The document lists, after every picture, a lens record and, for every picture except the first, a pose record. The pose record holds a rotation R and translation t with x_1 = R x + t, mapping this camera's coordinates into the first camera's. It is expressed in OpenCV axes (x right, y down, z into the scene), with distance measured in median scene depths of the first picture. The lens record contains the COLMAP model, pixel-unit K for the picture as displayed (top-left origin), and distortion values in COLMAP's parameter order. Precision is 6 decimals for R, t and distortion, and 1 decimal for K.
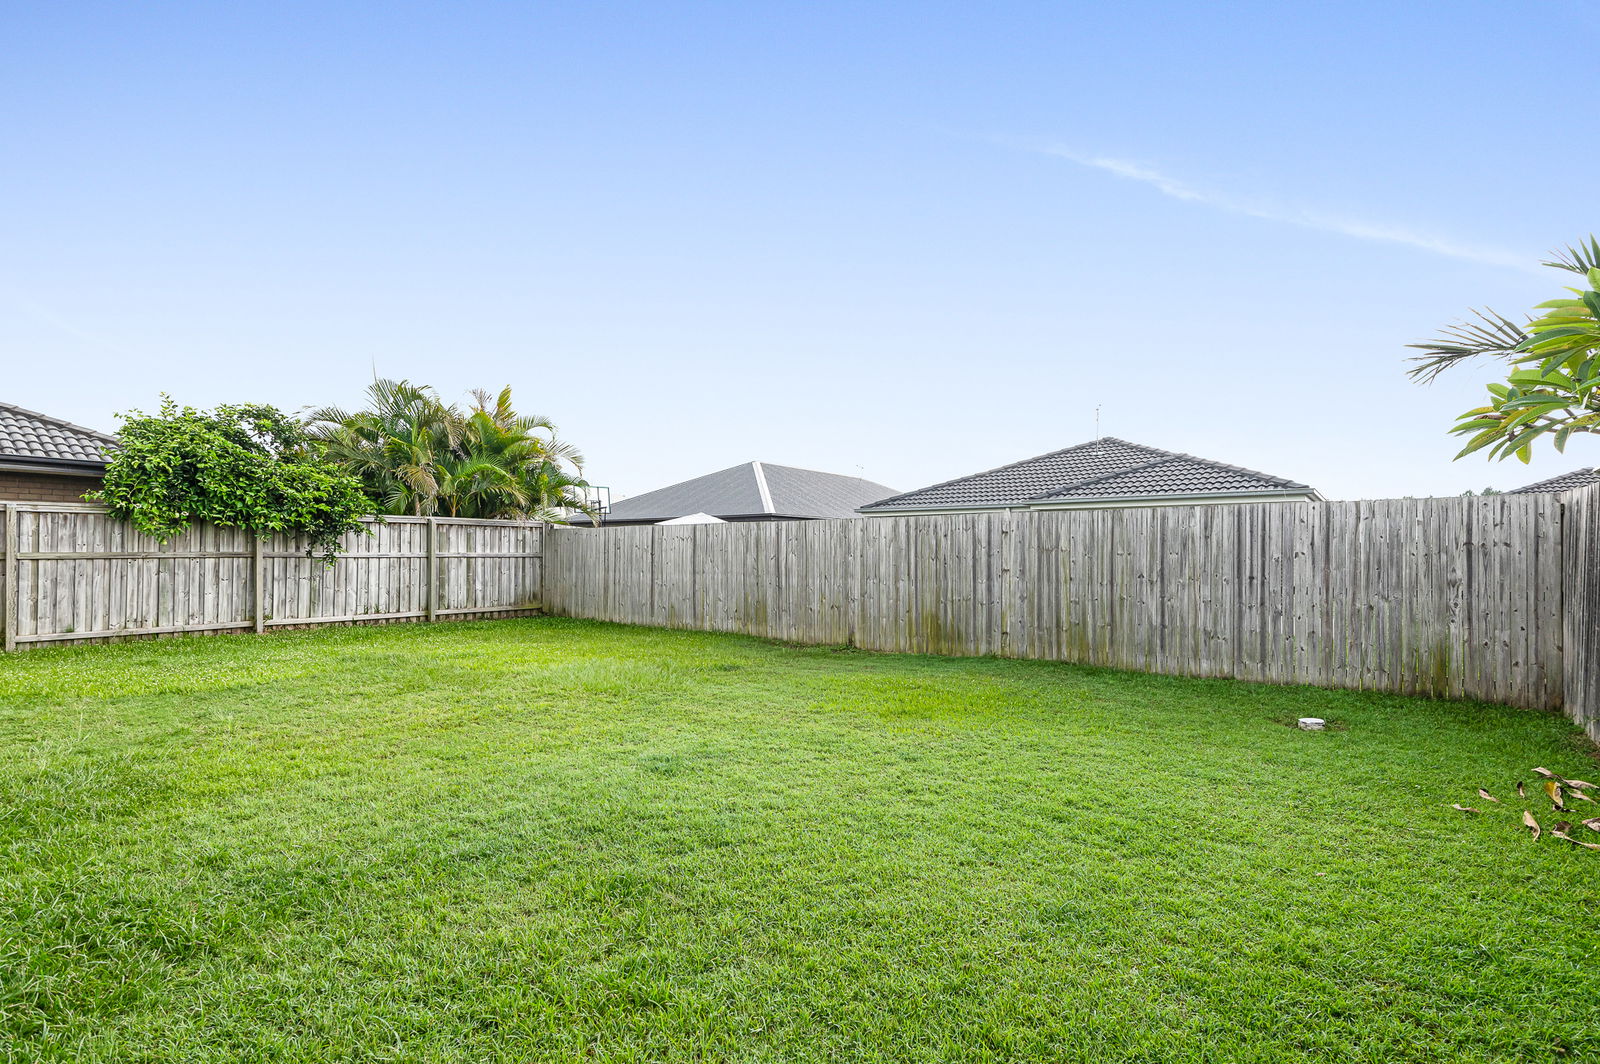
lens RADIAL K [[738.3, 0, 795.3], [0, 738.3, 543.8], [0, 0, 1]] dist [-0.002298, -0.000707]
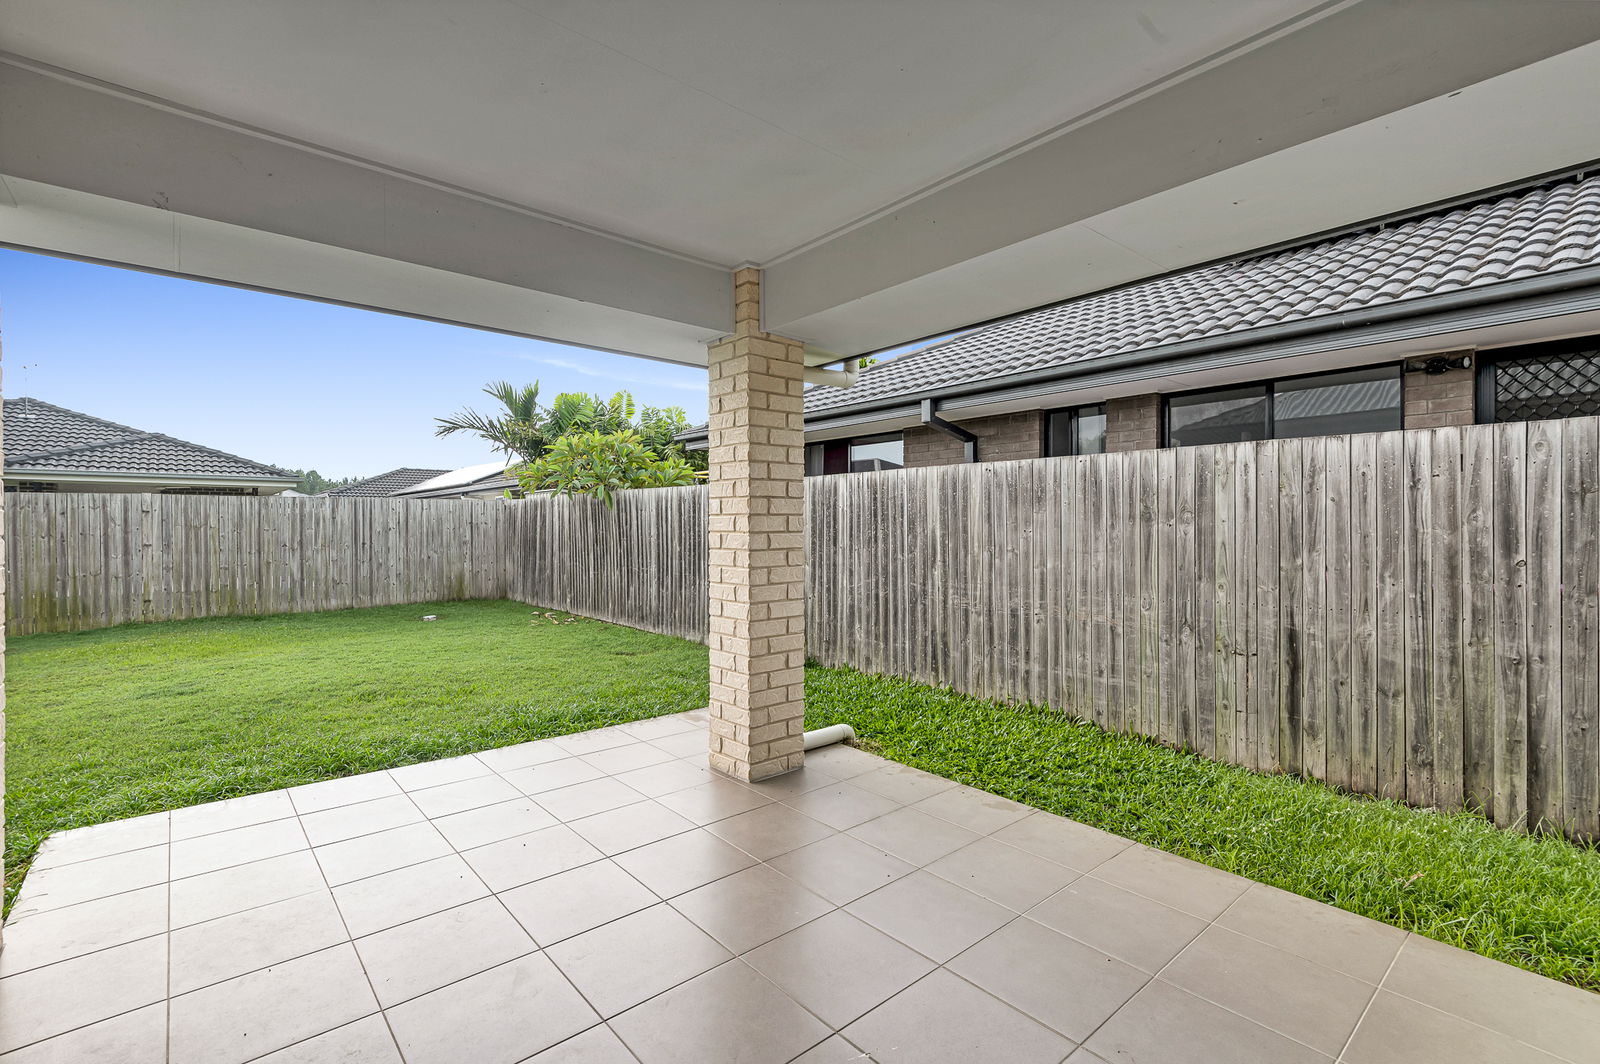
lens RADIAL K [[732.7, 0, 797.6], [0, 732.7, 526.8], [0, 0, 1]] dist [0.000013, 0.000008]
pose [[0.193291, -0.008470, 0.981105, -0.693278], [-0.007699, 0.999919, 0.010149, -0.012580], [-0.981111, -0.009515, 0.193210, -0.212452]]
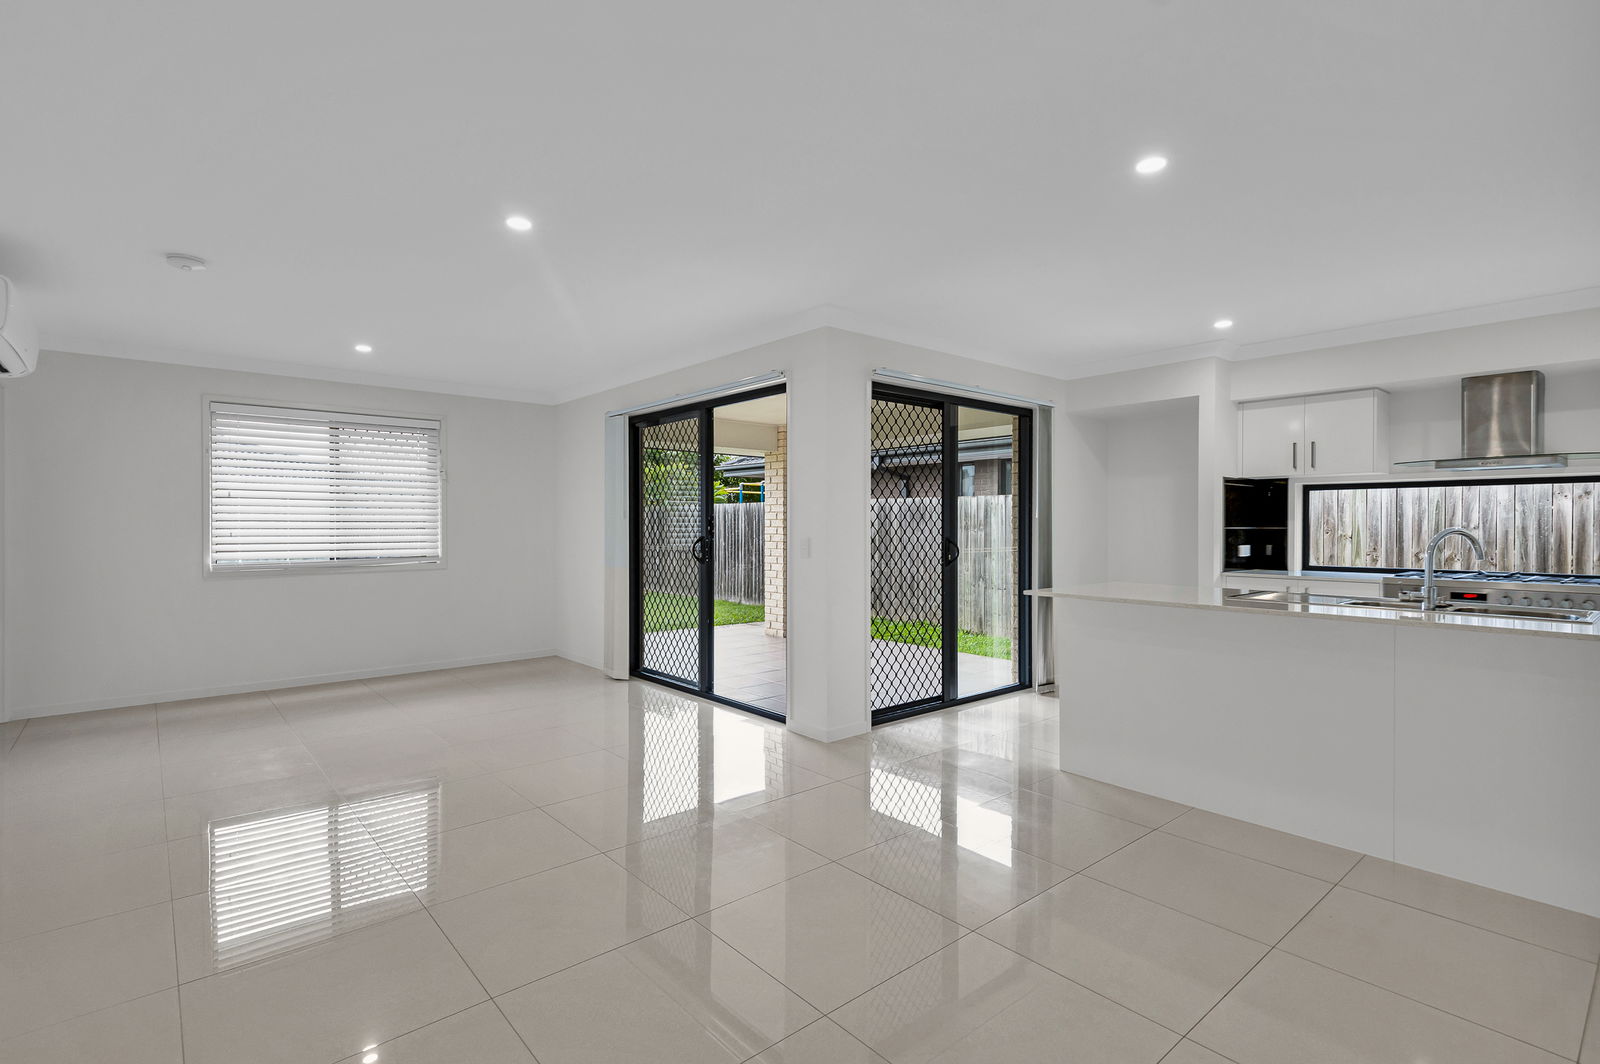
lens RADIAL K [[732.7, 0, 795.1], [0, 732.7, 522.9], [0, 0, 1]] dist [0.000013, 0.000008]
pose [[0.187248, 0.000242, 0.982313, -1.795876], [-0.016048, 0.999867, 0.002813, -0.031527], [-0.982182, -0.016291, 0.187227, -0.393263]]
